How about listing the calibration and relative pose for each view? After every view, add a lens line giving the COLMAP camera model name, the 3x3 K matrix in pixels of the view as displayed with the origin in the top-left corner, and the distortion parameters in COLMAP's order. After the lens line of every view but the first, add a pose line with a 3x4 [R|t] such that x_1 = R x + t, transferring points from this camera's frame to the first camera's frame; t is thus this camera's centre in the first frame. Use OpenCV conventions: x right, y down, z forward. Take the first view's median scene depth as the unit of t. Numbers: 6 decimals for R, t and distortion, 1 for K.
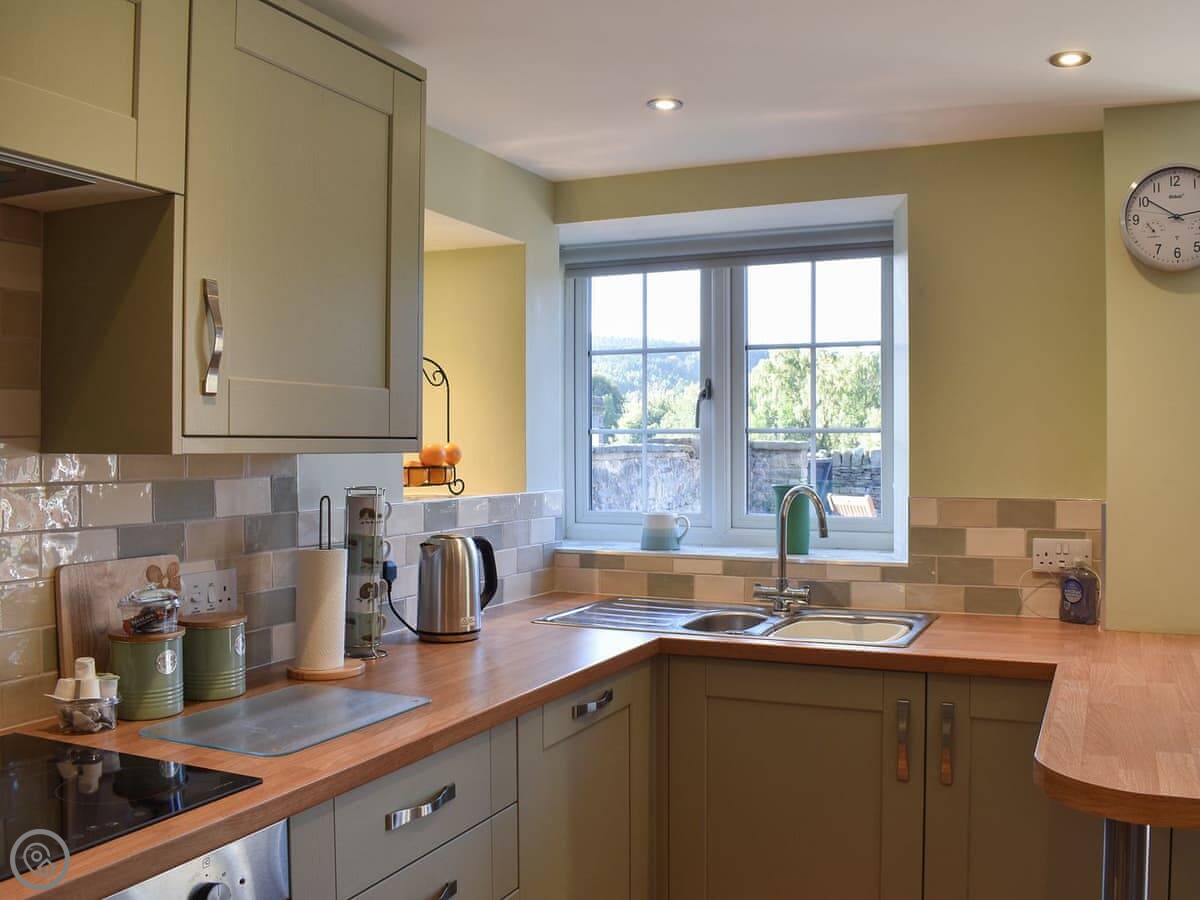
lens RADIAL K [[1083.5, 0, 600.0], [0, 1083.5, 450.0], [0, 0, 1]] dist [-0.104901, 0.008980]
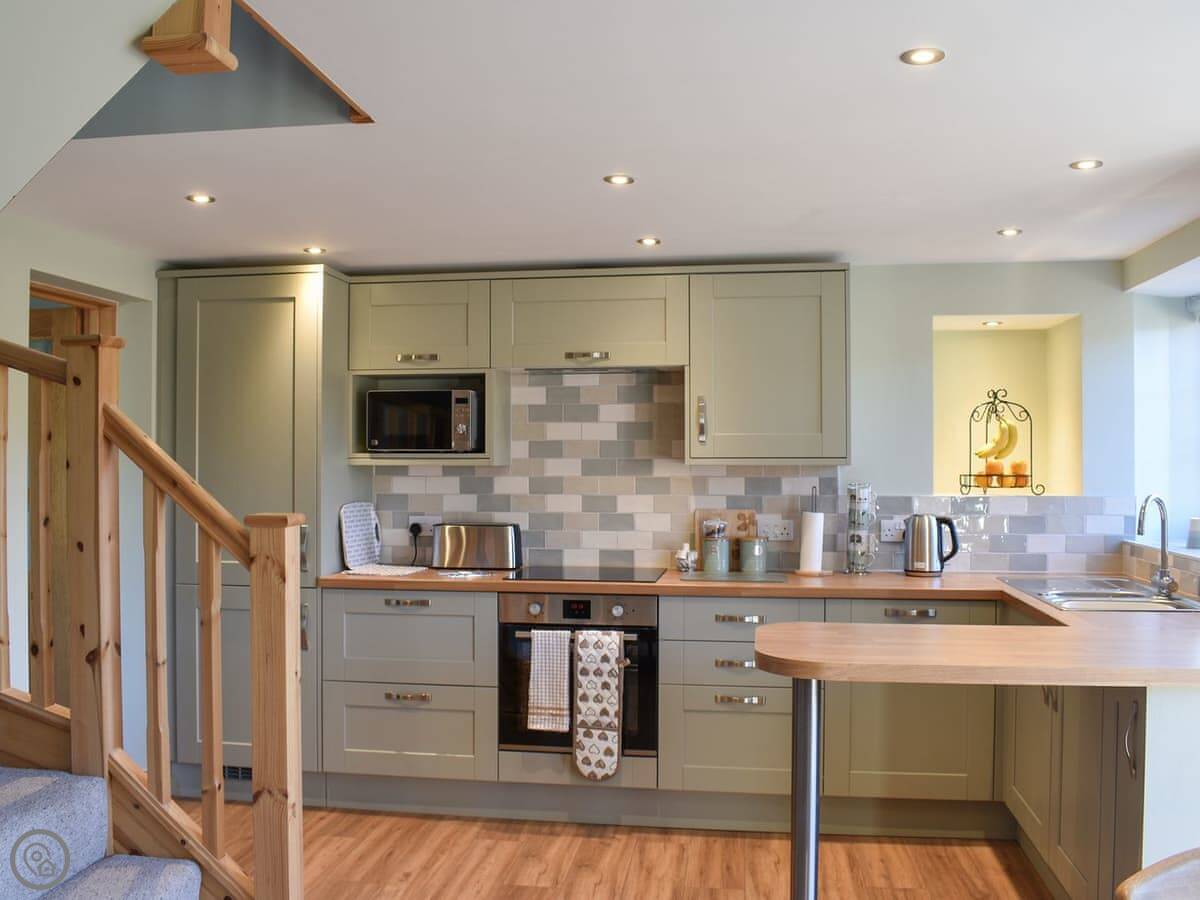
lens RADIAL K [[1246.4, 0, 600.0], [0, 1246.4, 450.0], [0, 0, 1]] dist [-0.146060, 0.020963]
pose [[0.292257, -0.004501, -0.956329, 1.942724], [-0.003502, 0.999977, -0.005777, -0.011569], [0.956334, 0.005038, 0.292234, -0.080633]]
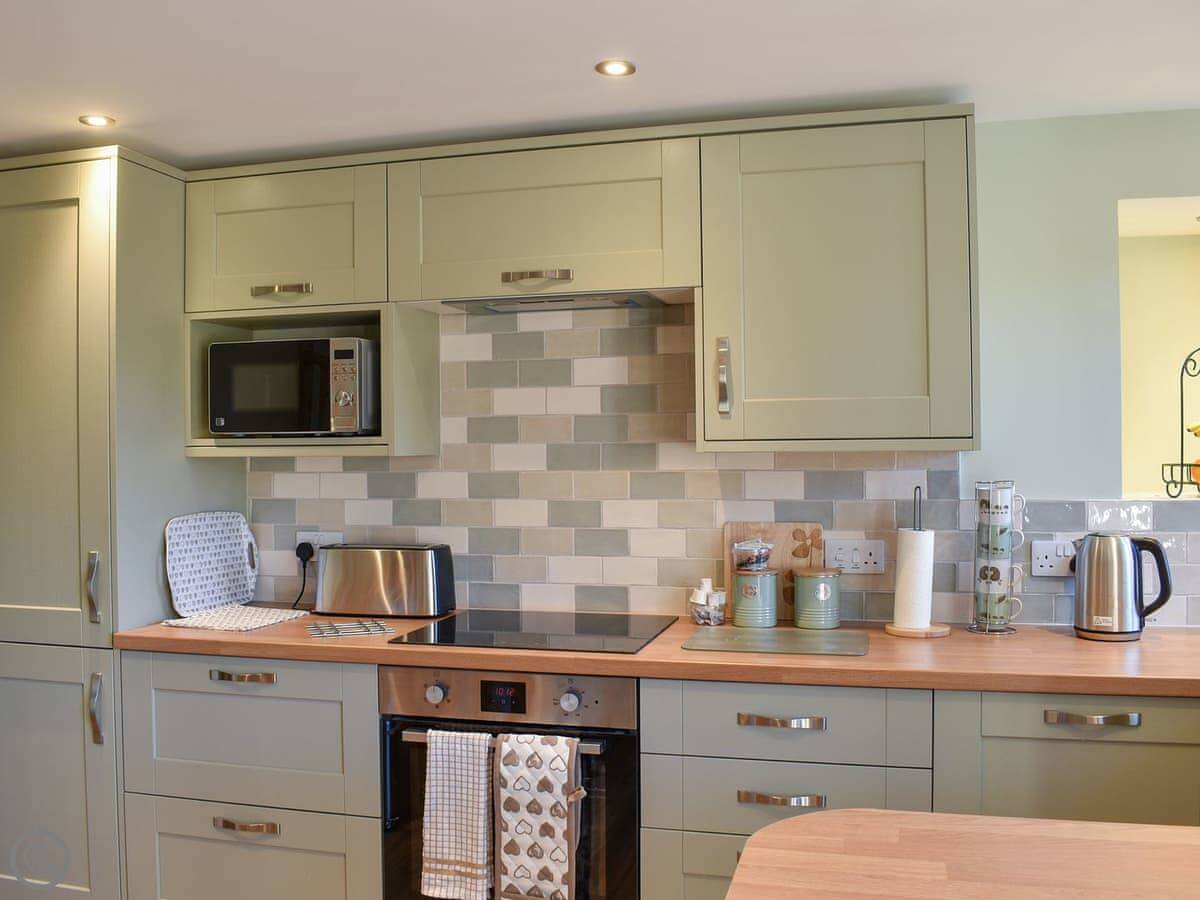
lens RADIAL K [[1083.5, 0, 600.0], [0, 1083.5, 450.0], [0, 0, 1]] dist [-0.104901, 0.008980]
pose [[0.152400, 0.003656, -0.988312, 0.912855], [0.006567, 0.999967, 0.004712, -0.006227], [0.988297, -0.007208, 0.152371, 0.479620]]
